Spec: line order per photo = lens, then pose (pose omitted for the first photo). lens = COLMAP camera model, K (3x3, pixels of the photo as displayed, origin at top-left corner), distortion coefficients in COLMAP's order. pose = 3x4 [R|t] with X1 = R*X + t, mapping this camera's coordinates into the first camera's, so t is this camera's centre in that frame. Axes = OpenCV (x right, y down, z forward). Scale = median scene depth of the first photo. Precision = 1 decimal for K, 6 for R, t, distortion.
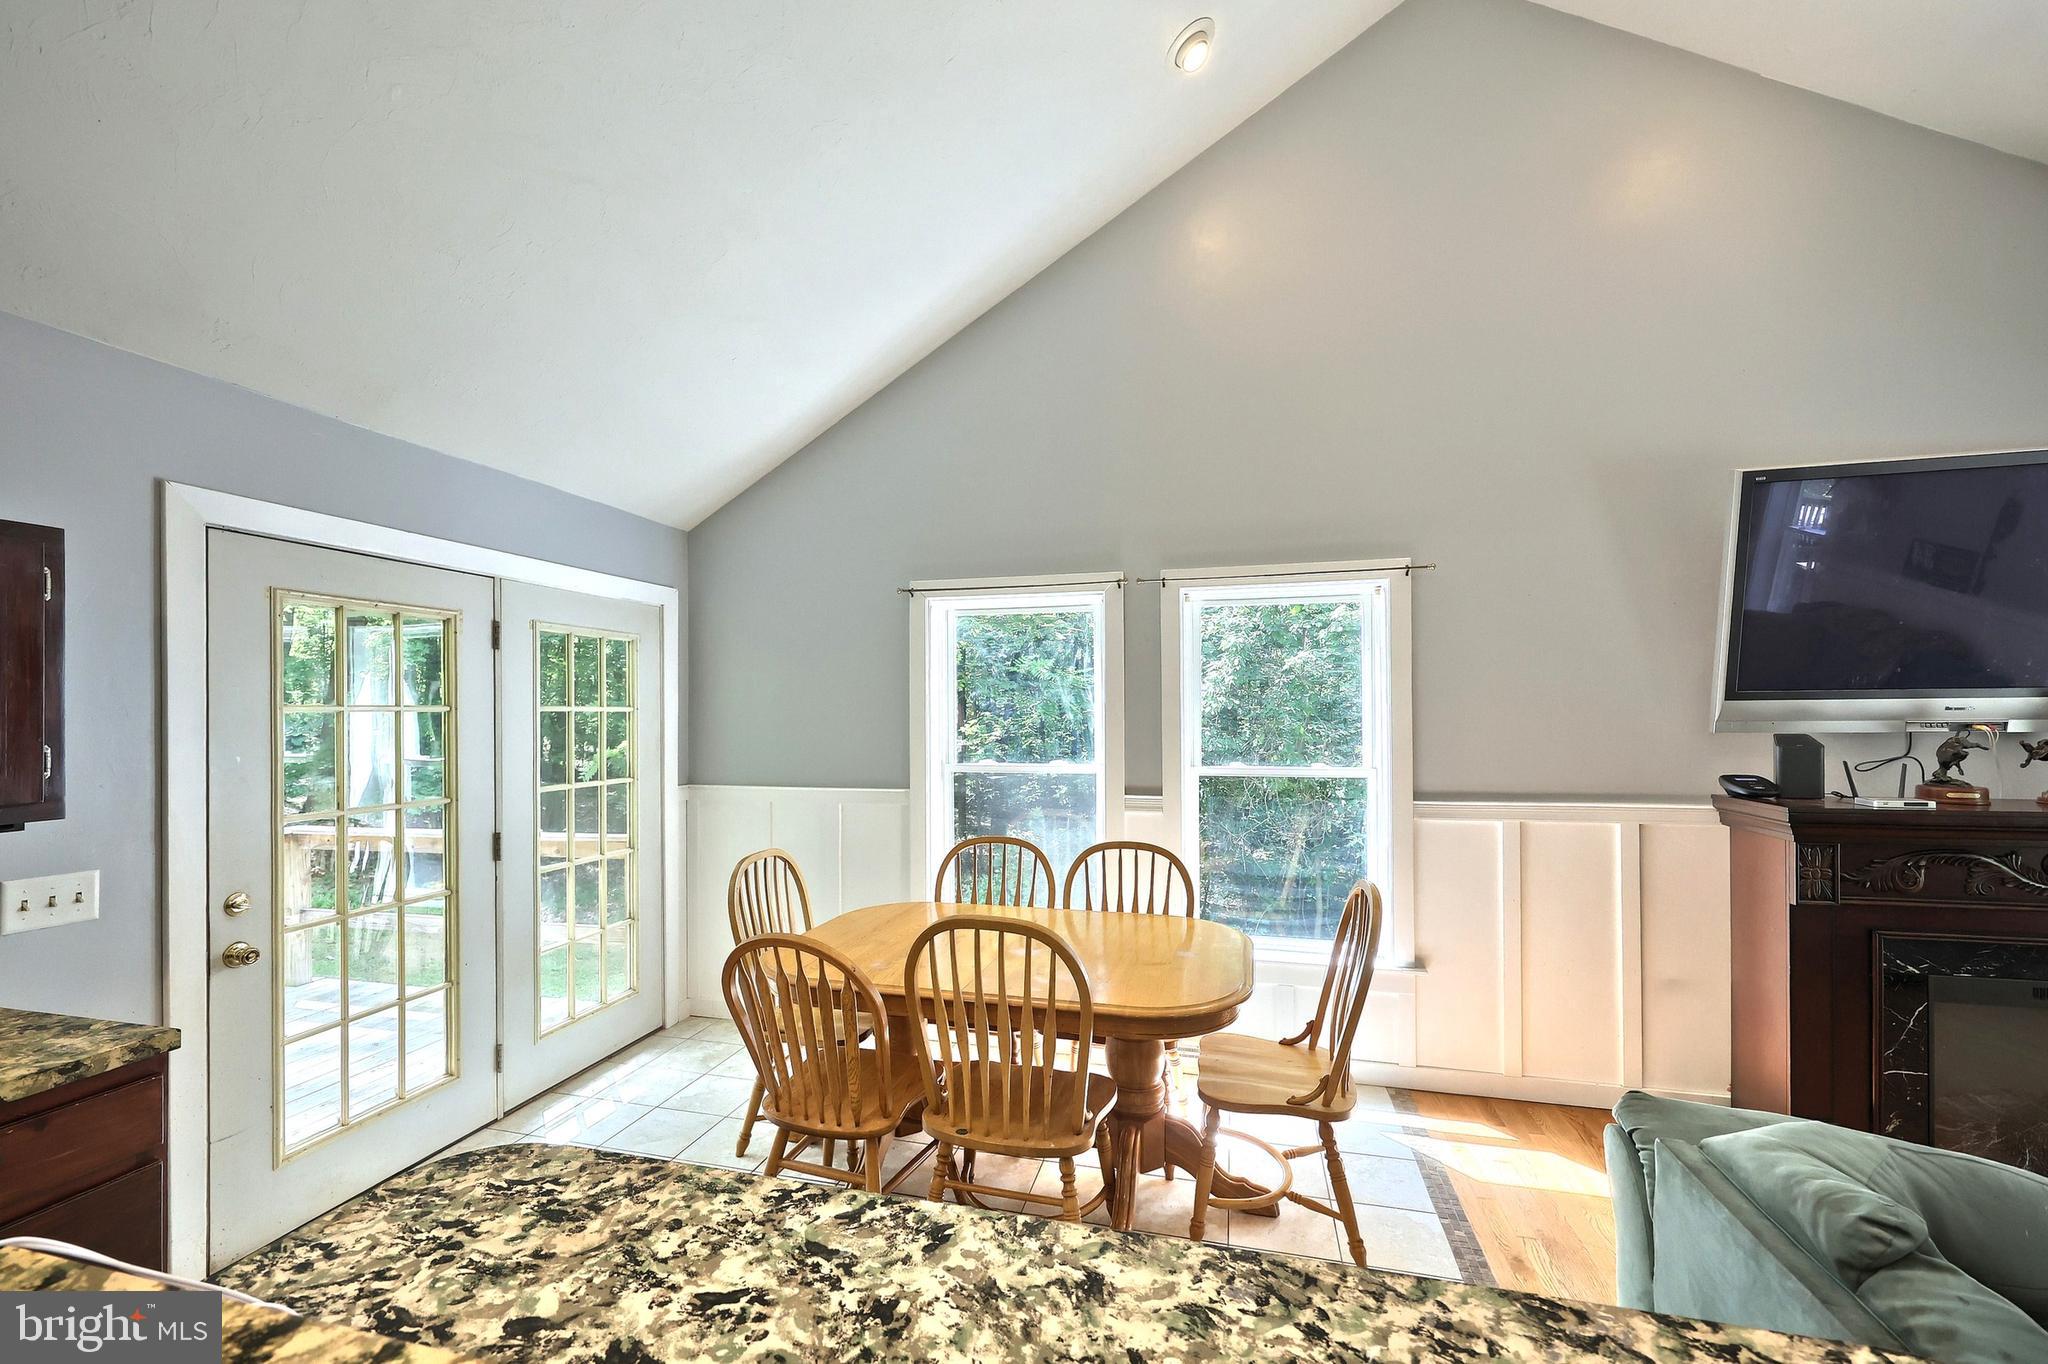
lens RADIAL K [[828.6, 0, 1001.5], [0, 828.6, 717.6], [0, 0, 1]] dist [-0.000099, 0.000107]
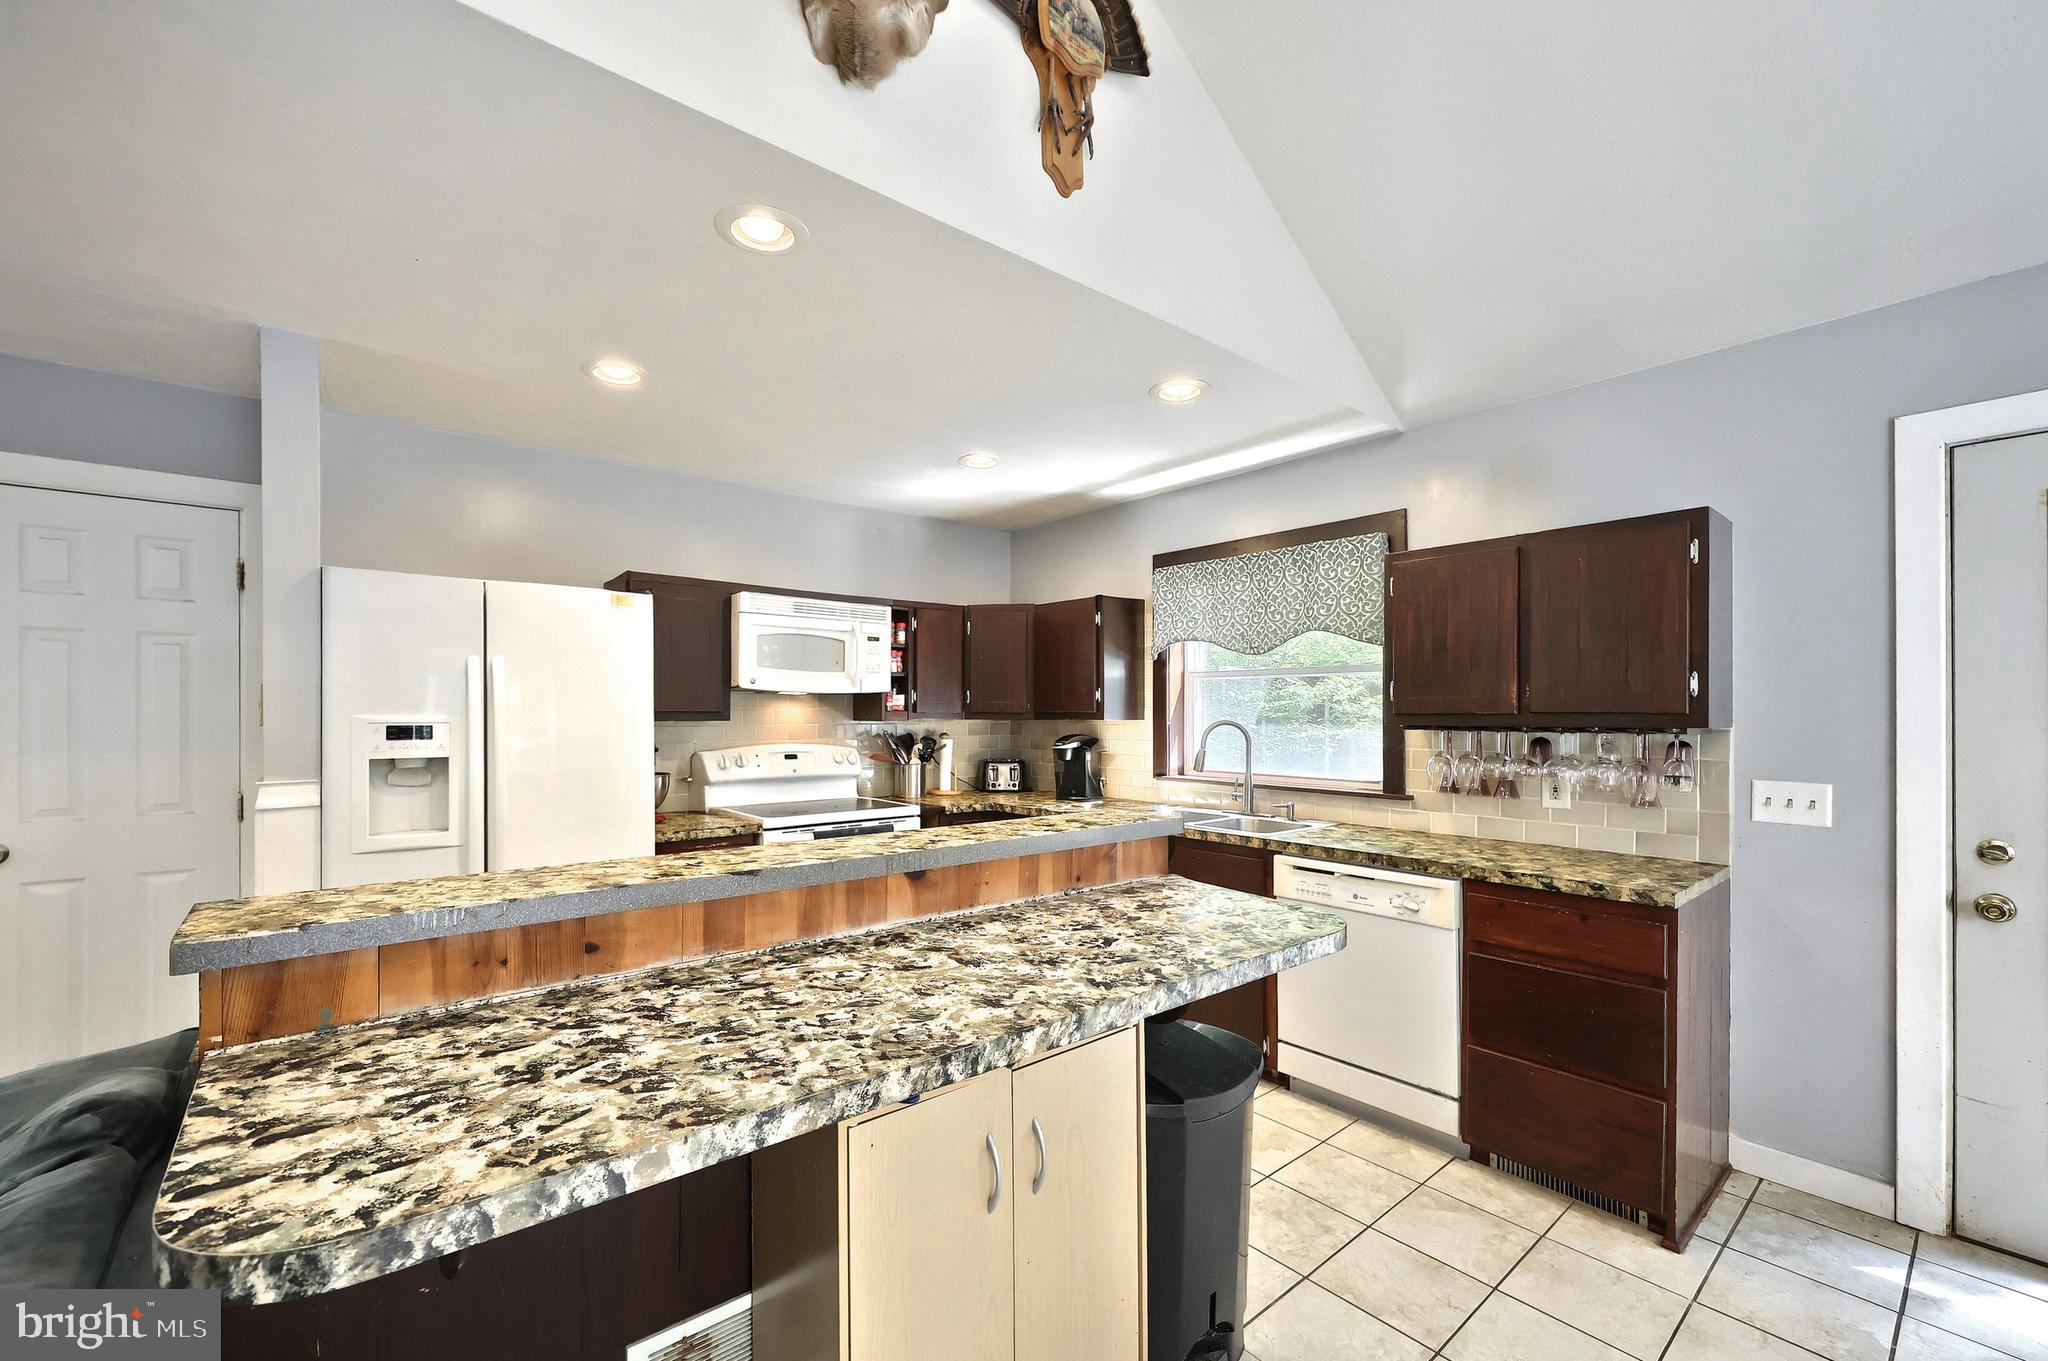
lens RADIAL K [[863.1, 0, 1024.4], [0, 863.1, 702.0], [0, 0, 1]] dist [0.003100, 0.000126]
pose [[-0.566601, -0.007248, -0.823960, 1.102372], [0.000339, 0.999959, -0.009029, 0.171346], [0.823992, -0.005396, -0.566575, 1.618814]]
